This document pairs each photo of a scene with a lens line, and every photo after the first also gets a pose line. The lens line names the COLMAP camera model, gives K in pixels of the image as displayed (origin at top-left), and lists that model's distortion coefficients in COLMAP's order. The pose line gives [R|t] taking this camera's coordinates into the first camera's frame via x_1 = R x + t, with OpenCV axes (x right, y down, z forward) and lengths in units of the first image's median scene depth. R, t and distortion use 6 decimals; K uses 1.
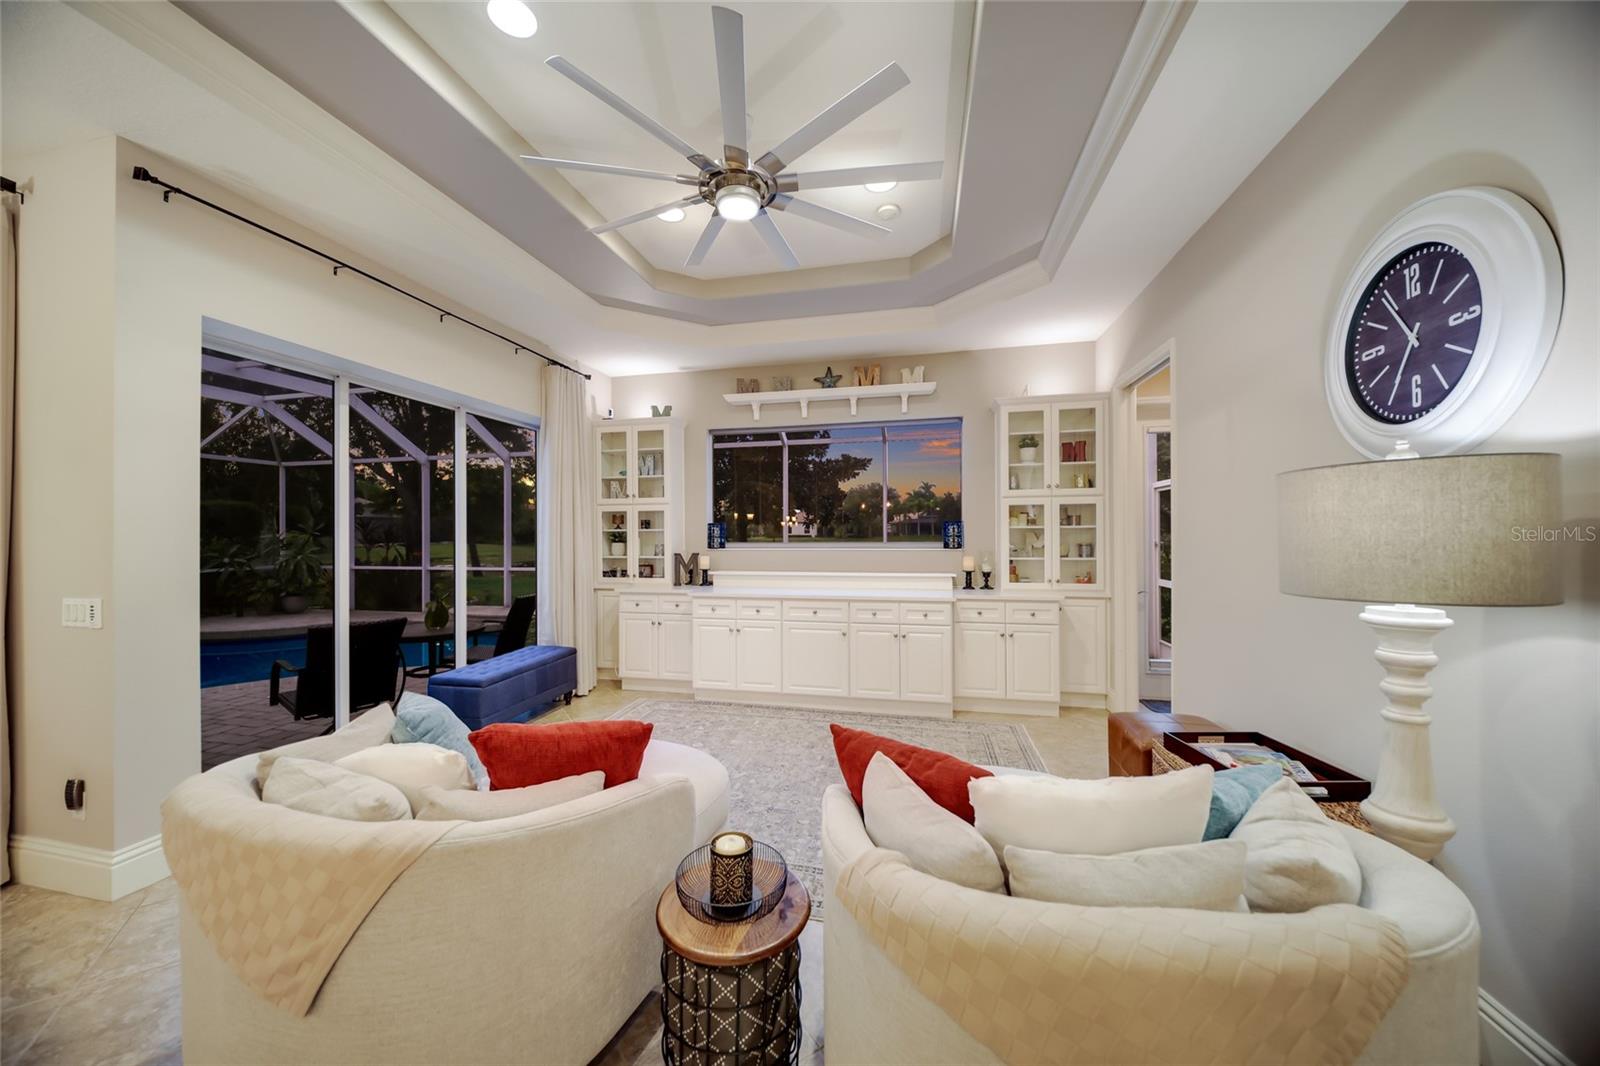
lens RADIAL K [[580.6, 0, 786.4], [0, 580.6, 533.4], [0, 0, 1]] dist [-0.000545, -0.000626]
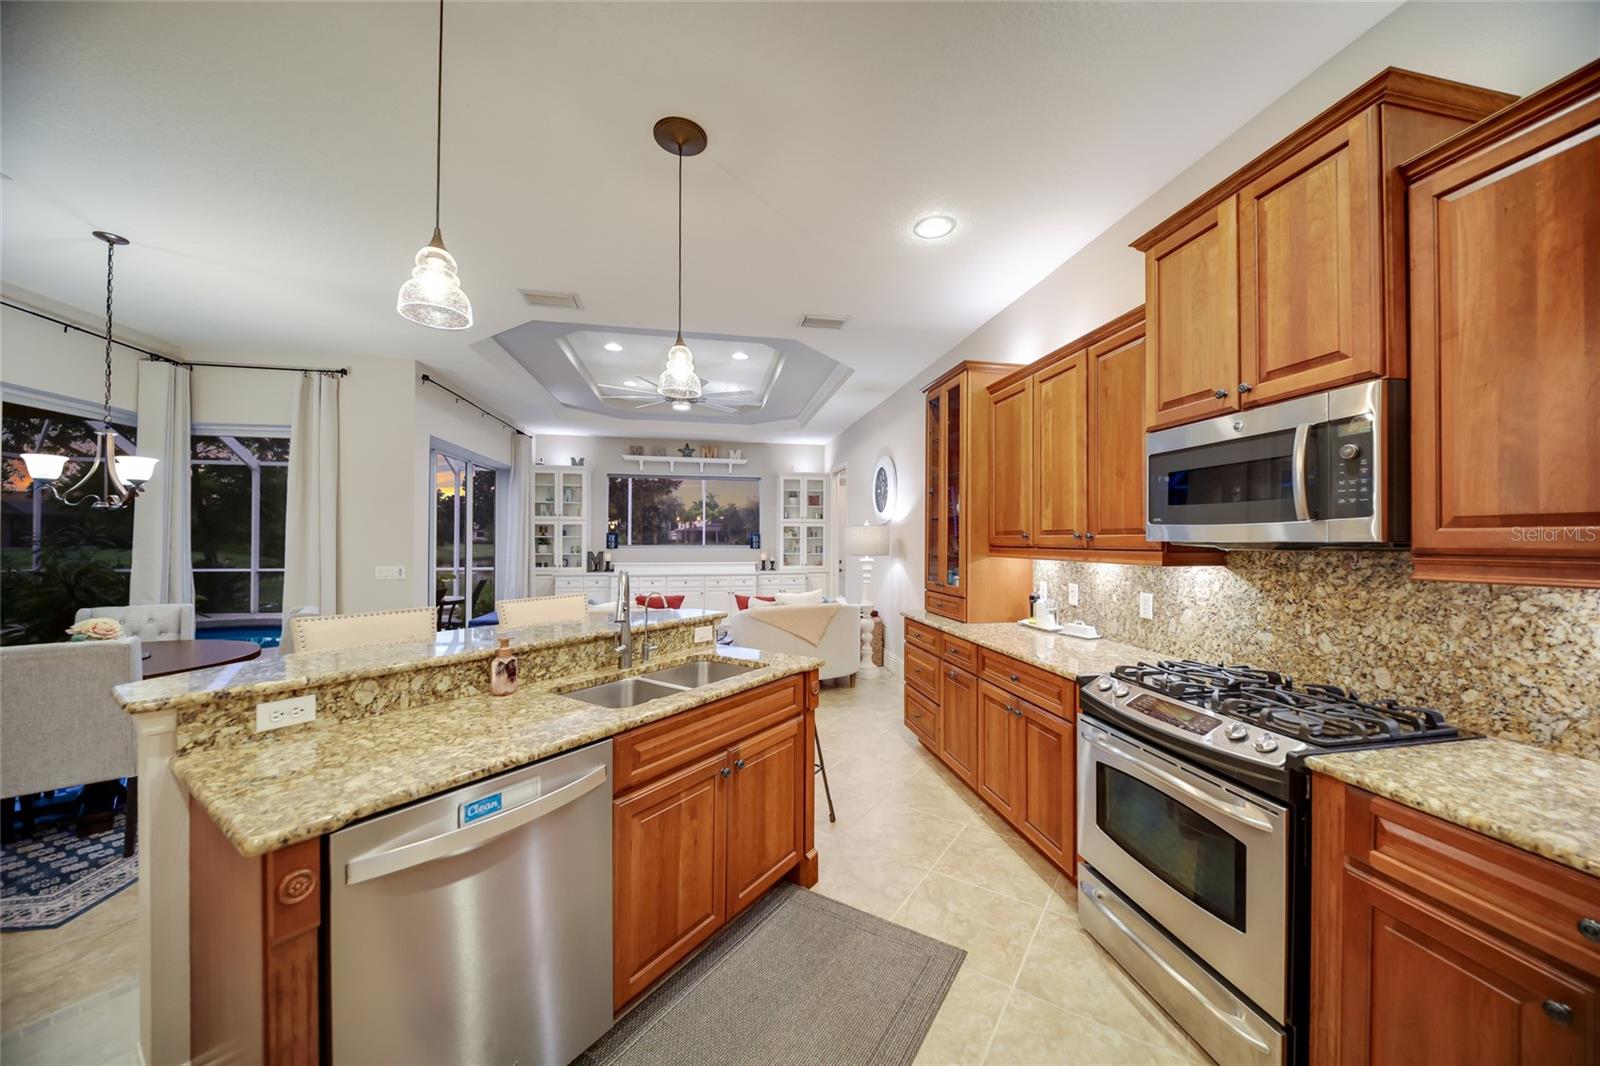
lens RADIAL K [[580.6, 0, 818.1], [0, 580.6, 528.8], [0, 0, 1]] dist [-0.000545, -0.000626]
pose [[0.910554, 0.017069, 0.413039, -0.282190], [-0.008792, 0.999721, -0.021932, 0.001084], [-0.413298, 0.016339, 0.910449, -0.733476]]
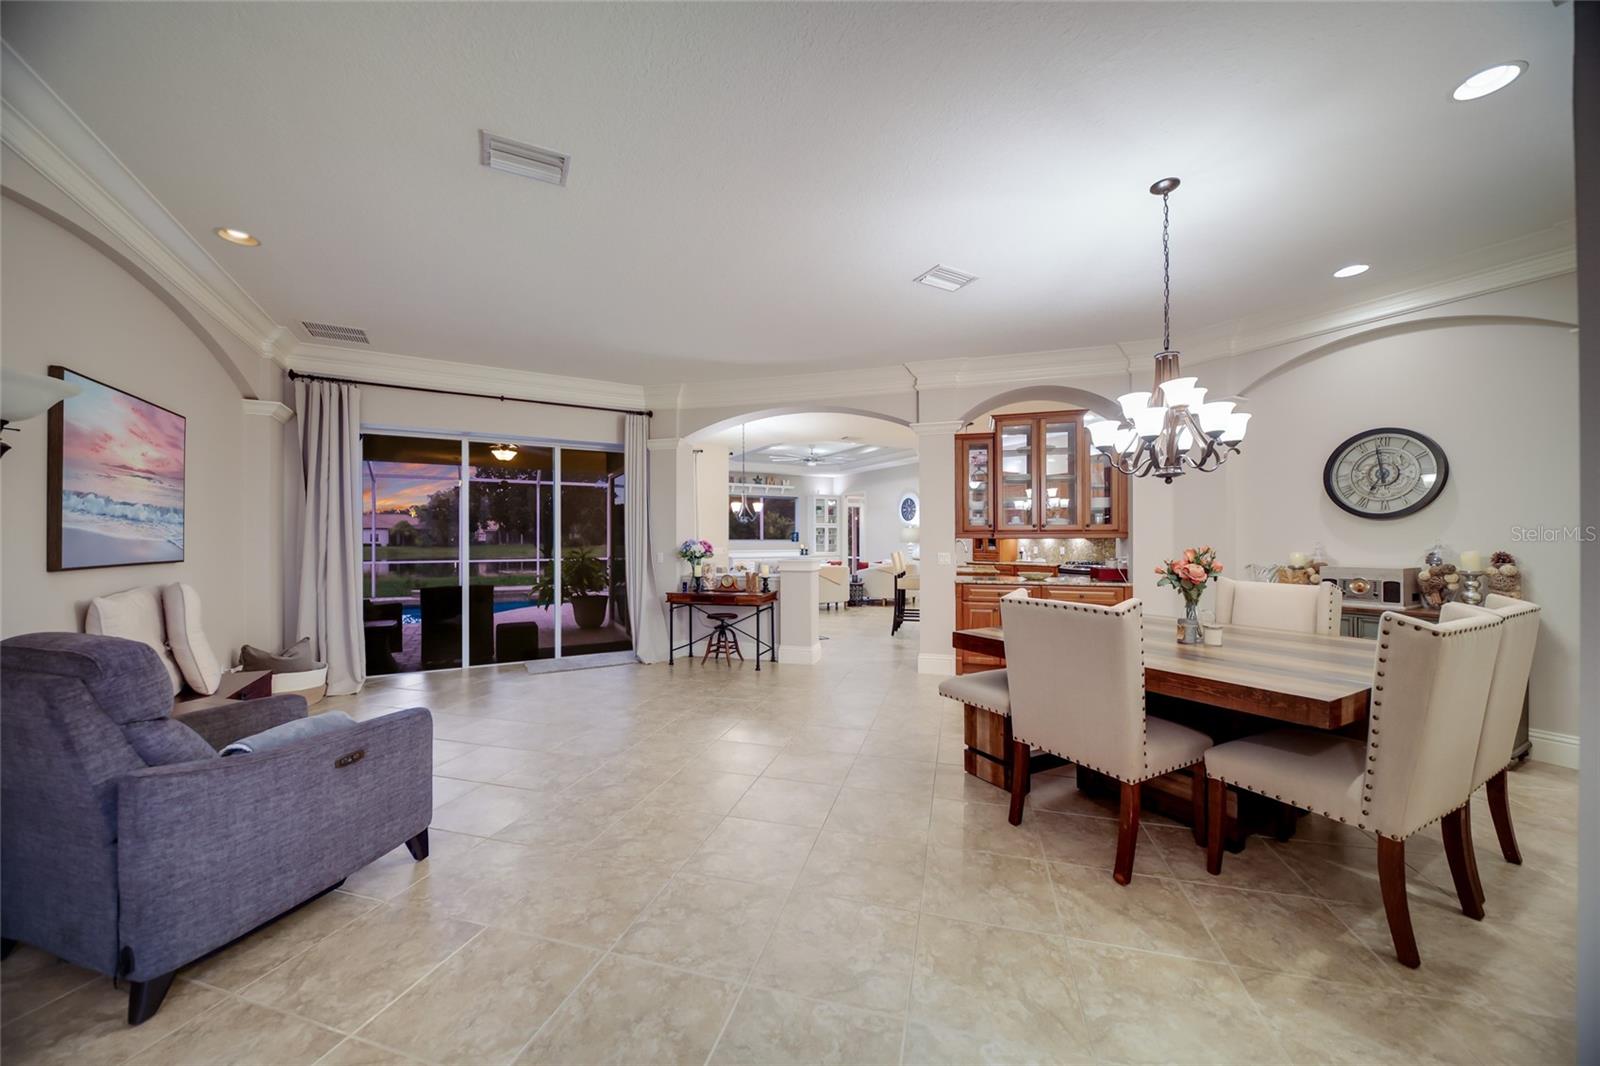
lens RADIAL K [[580.6, 0, 802.2], [0, 580.6, 540.6], [0, 0, 1]] dist [-0.000545, -0.000626]
pose [[0.745941, 0.000852, 0.666011, -1.603997], [0.000001, 0.999999, -0.001280, 0.023955], [-0.666011, 0.000955, 0.745941, -1.193298]]
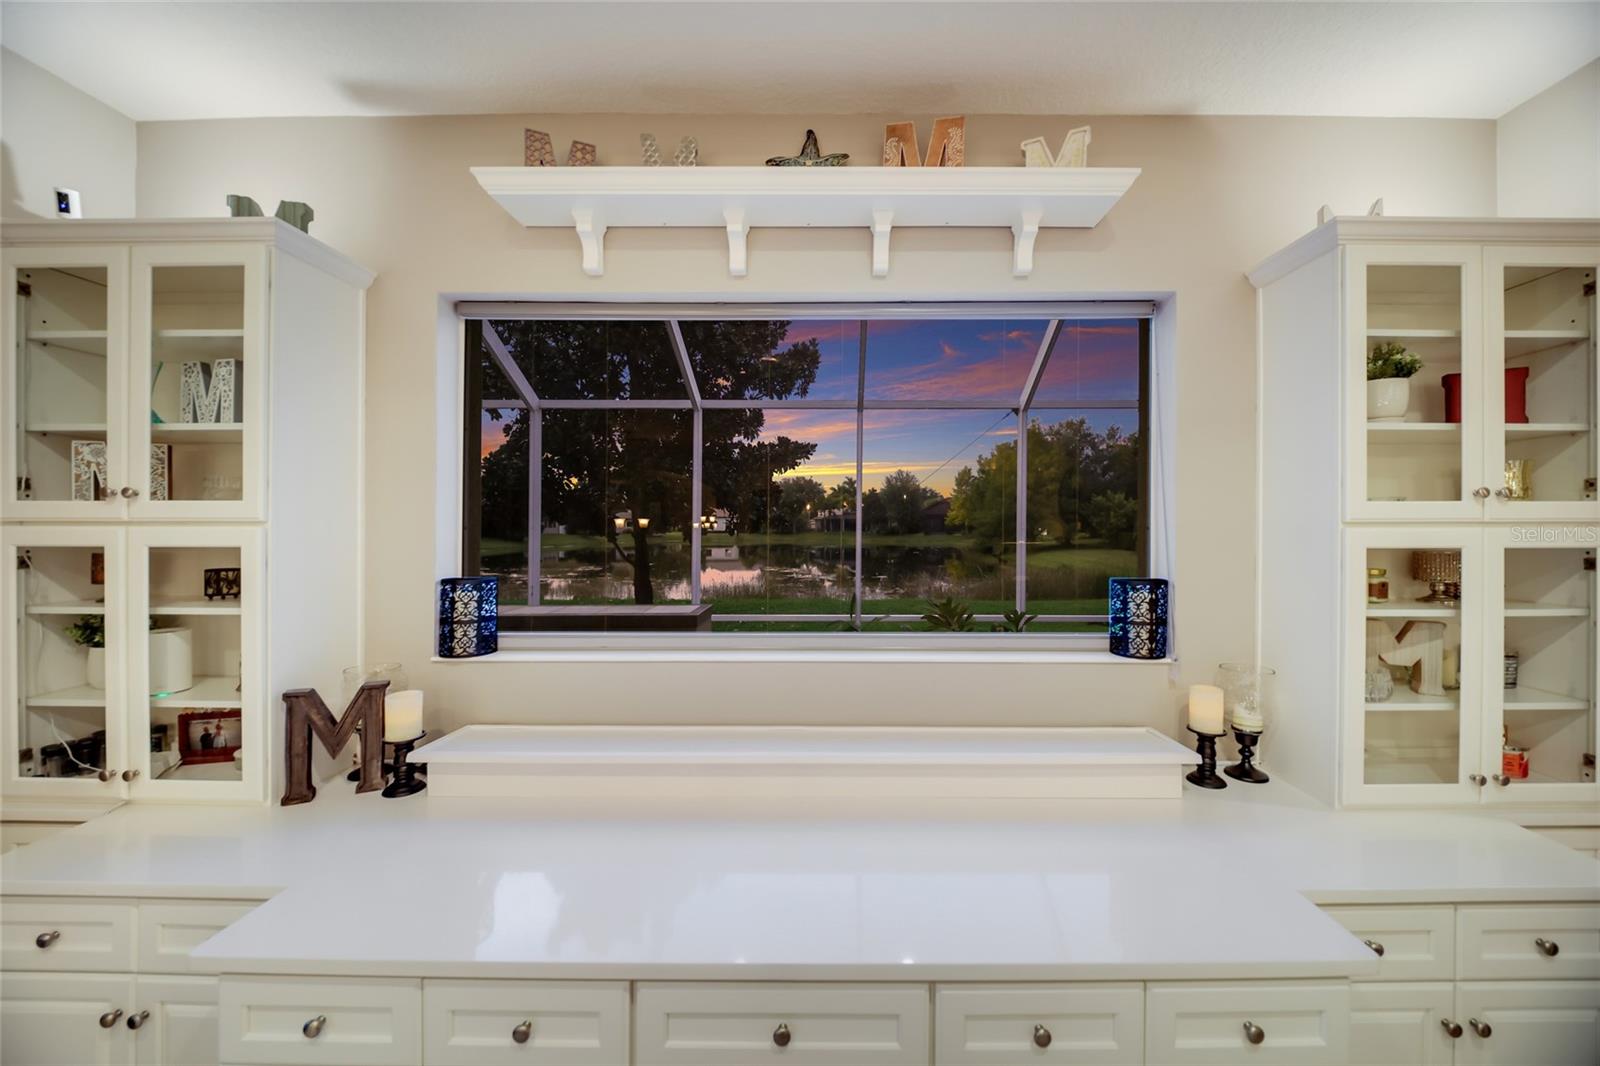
lens RADIAL K [[580.6, 0, 844.2], [0, 580.6, 531.9], [0, 0, 1]] dist [-0.000545, -0.000626]
pose [[0.972781, 0.004797, 0.231677, 0.013875], [-0.006626, 0.999953, 0.007120, -0.051049], [-0.231632, -0.008461, 0.972767, 0.654786]]
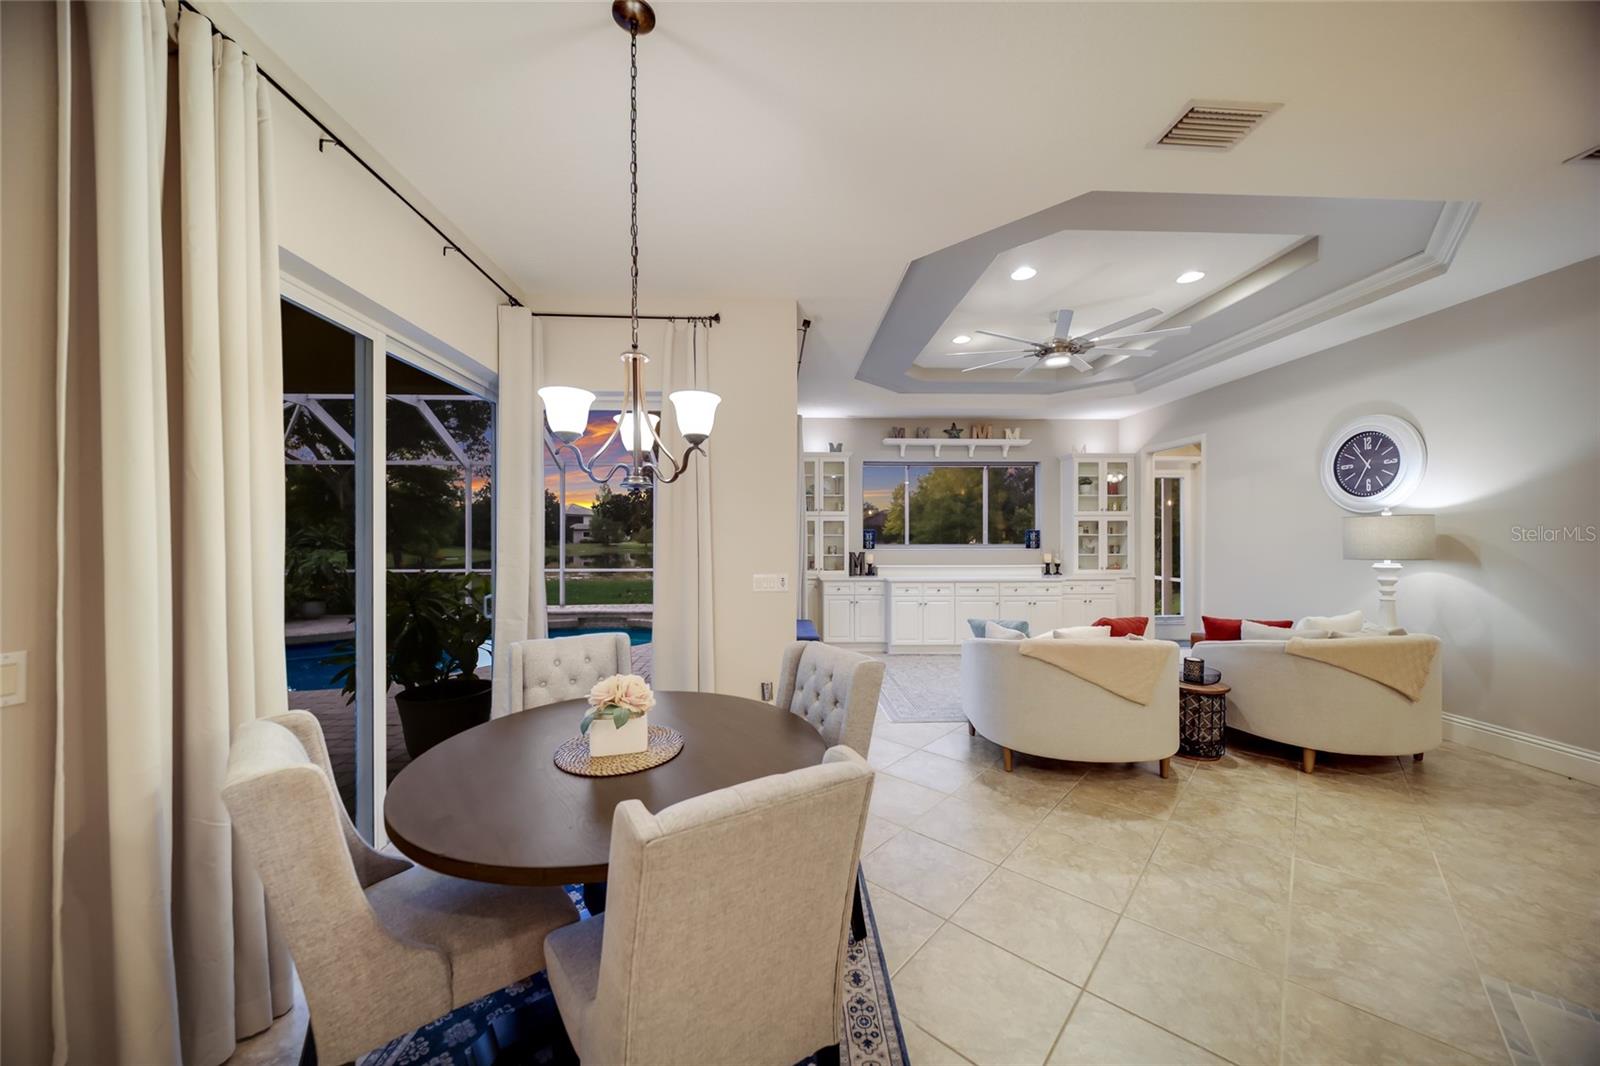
lens RADIAL K [[580.6, 0, 784.6], [0, 580.6, 537.9], [0, 0, 1]] dist [-0.000545, -0.000626]
pose [[0.966024, 0.003801, 0.258426, -0.701468], [-0.003015, 0.999990, -0.003437, 0.005168], [-0.258436, 0.002541, 0.966025, -0.281805]]
